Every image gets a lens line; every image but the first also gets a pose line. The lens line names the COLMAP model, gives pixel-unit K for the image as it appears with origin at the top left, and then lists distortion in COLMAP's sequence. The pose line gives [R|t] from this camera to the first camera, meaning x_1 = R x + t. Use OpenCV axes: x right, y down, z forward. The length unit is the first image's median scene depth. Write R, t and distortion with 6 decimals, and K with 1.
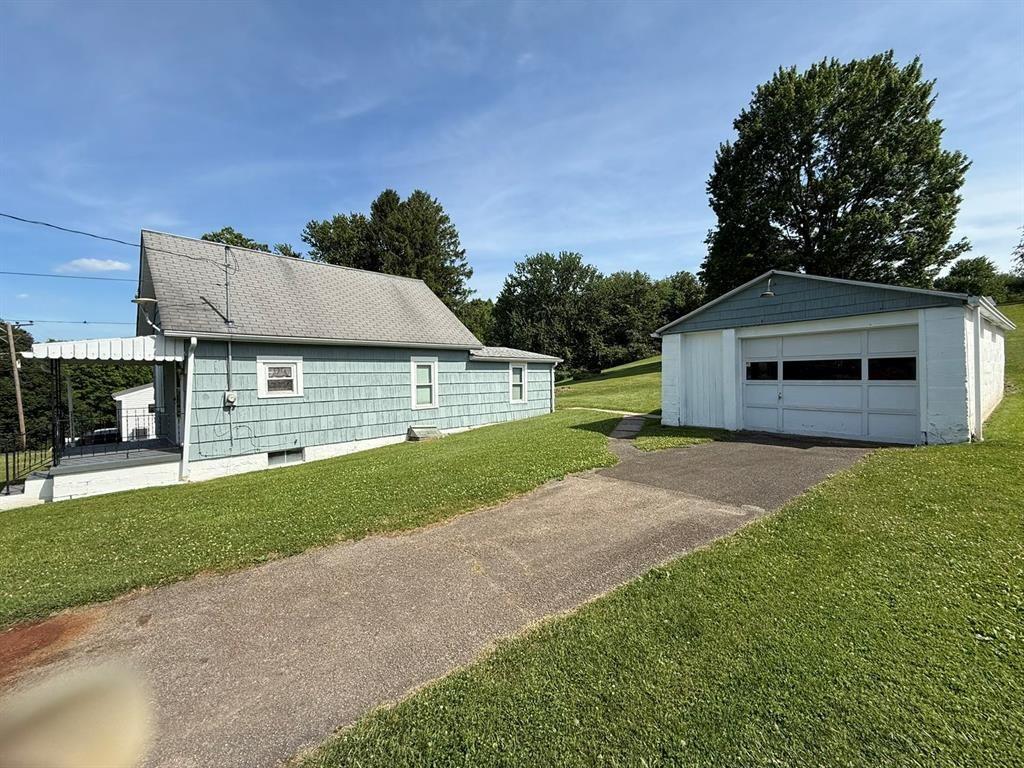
lens RADIAL K [[407.4, 0, 507.7], [0, 407.4, 383.2], [0, 0, 1]] dist [0.001562, 0.000106]
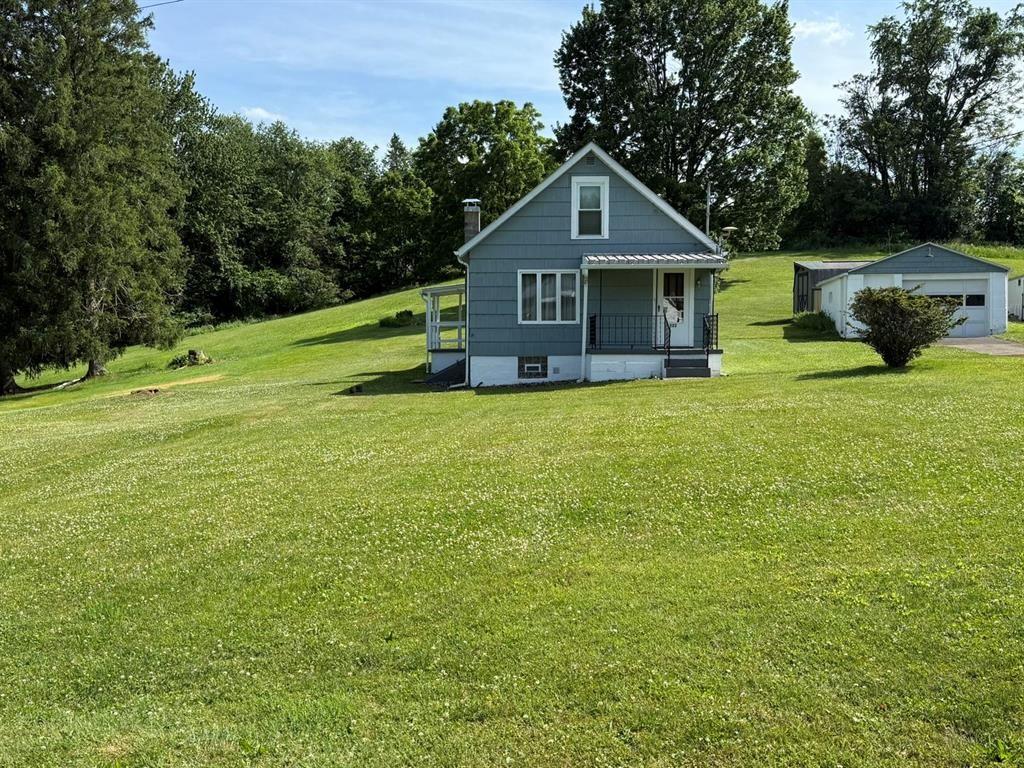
lens RADIAL K [[961.7, 0, 512.0], [0, 961.7, 384.0], [0, 0, 1]] dist [0.054459, -0.027636]
pose [[0.722091, -0.019981, 0.691510, -0.349626], [0.004586, 0.999699, 0.024097, 0.021813], [-0.691783, -0.014229, 0.721965, -0.076562]]
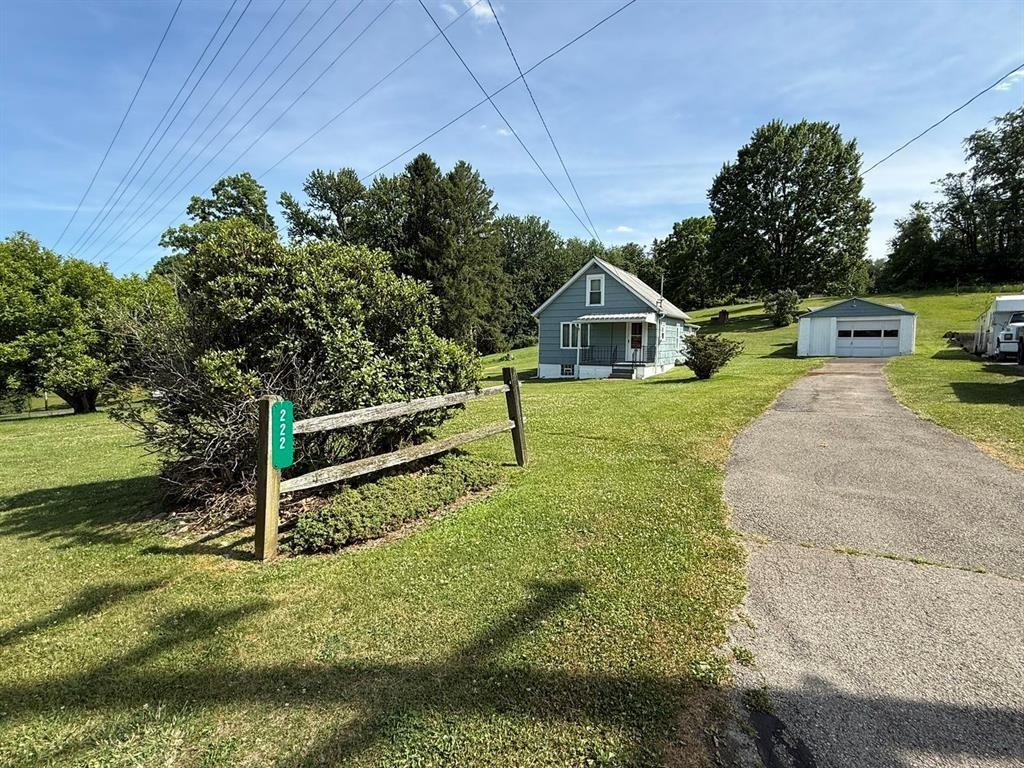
lens RADIAL K [[485.3, 0, 507.5], [0, 485.3, 383.4], [0, 0, 1]] dist [0.002109, 0.000990]
pose [[0.963153, -0.005453, 0.268897, -0.250271], [-0.011687, 0.998002, 0.062097, 0.012989], [-0.268698, -0.062952, 0.961165, -0.156866]]
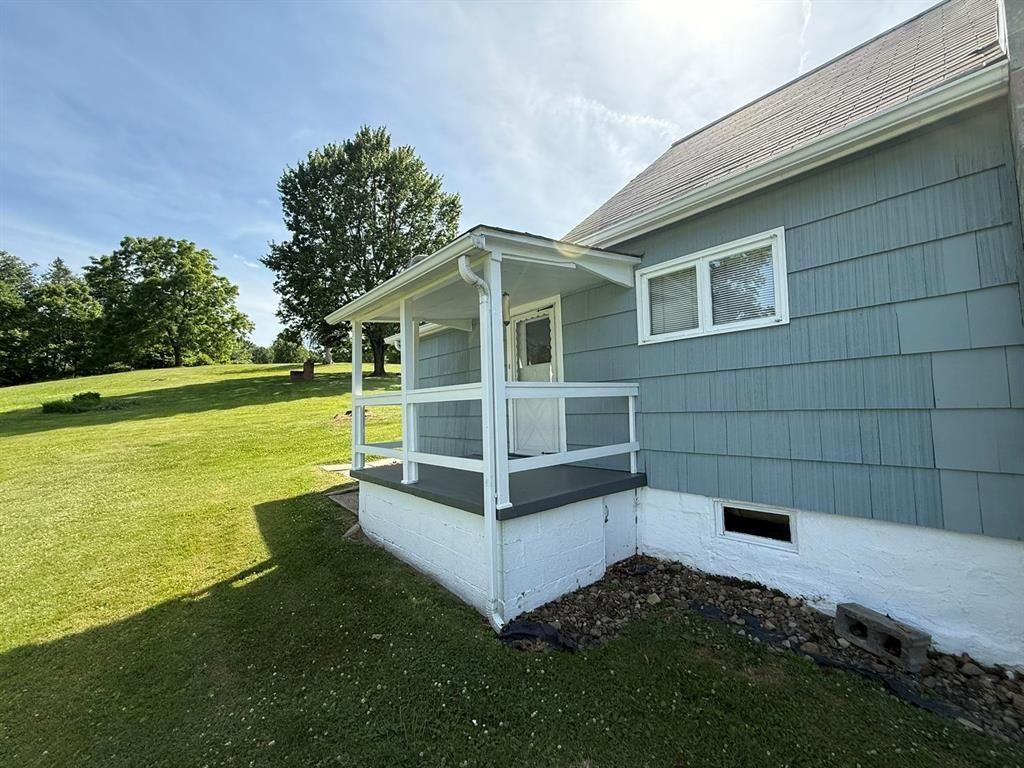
lens RADIAL K [[413.4, 0, 507.1], [0, 413.4, 369.9], [0, 0, 1]] dist [-0.000770, -0.000199]
pose [[0.074510, 0.104889, 0.991689, -0.139484], [0.046231, 0.993020, -0.108504, 0.009479], [-0.996148, 0.053931, 0.069140, 0.230288]]
